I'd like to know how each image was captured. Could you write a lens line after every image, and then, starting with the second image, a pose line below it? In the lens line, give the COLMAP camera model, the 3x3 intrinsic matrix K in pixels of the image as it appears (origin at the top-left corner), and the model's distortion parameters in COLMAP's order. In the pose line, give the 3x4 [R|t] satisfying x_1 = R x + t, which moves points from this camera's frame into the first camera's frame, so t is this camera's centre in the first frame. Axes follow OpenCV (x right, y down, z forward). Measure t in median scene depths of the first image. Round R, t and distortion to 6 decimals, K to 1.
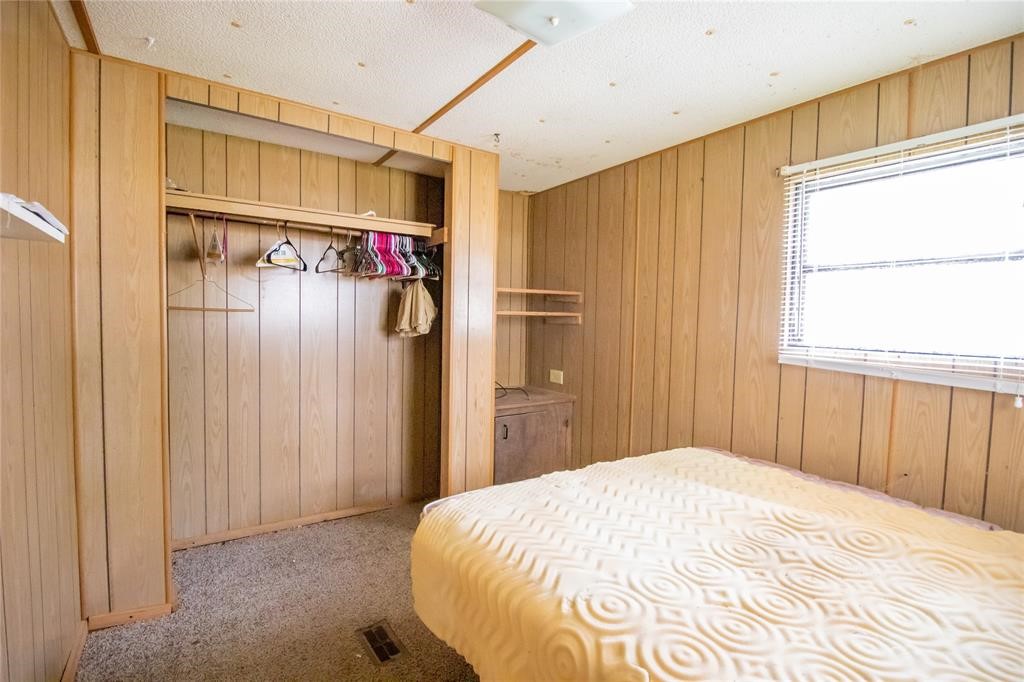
lens RADIAL K [[473.4, 0, 506.7], [0, 473.4, 339.6], [0, 0, 1]] dist [-0.000802, -0.011093]
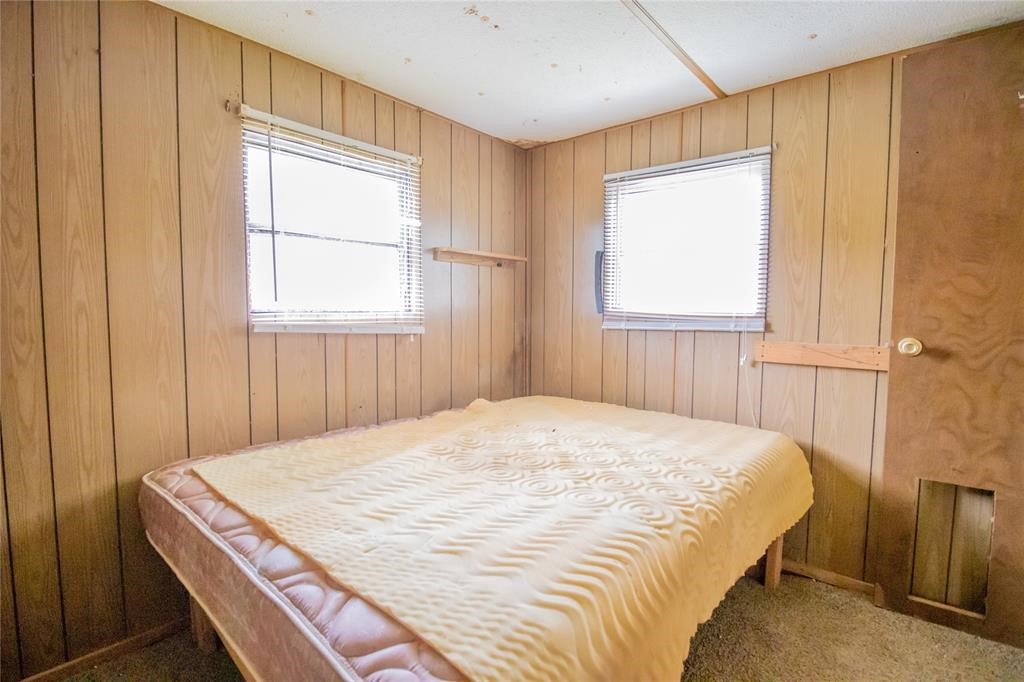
lens RADIAL K [[473.4, 0, 506.7], [0, 473.4, 339.6], [0, 0, 1]] dist [-0.000802, -0.011093]
pose [[-0.242078, -0.089188, 0.966149, -0.431600], [0.032927, 0.994437, 0.100050, -0.010210], [-0.969698, 0.056033, -0.237794, 0.821484]]
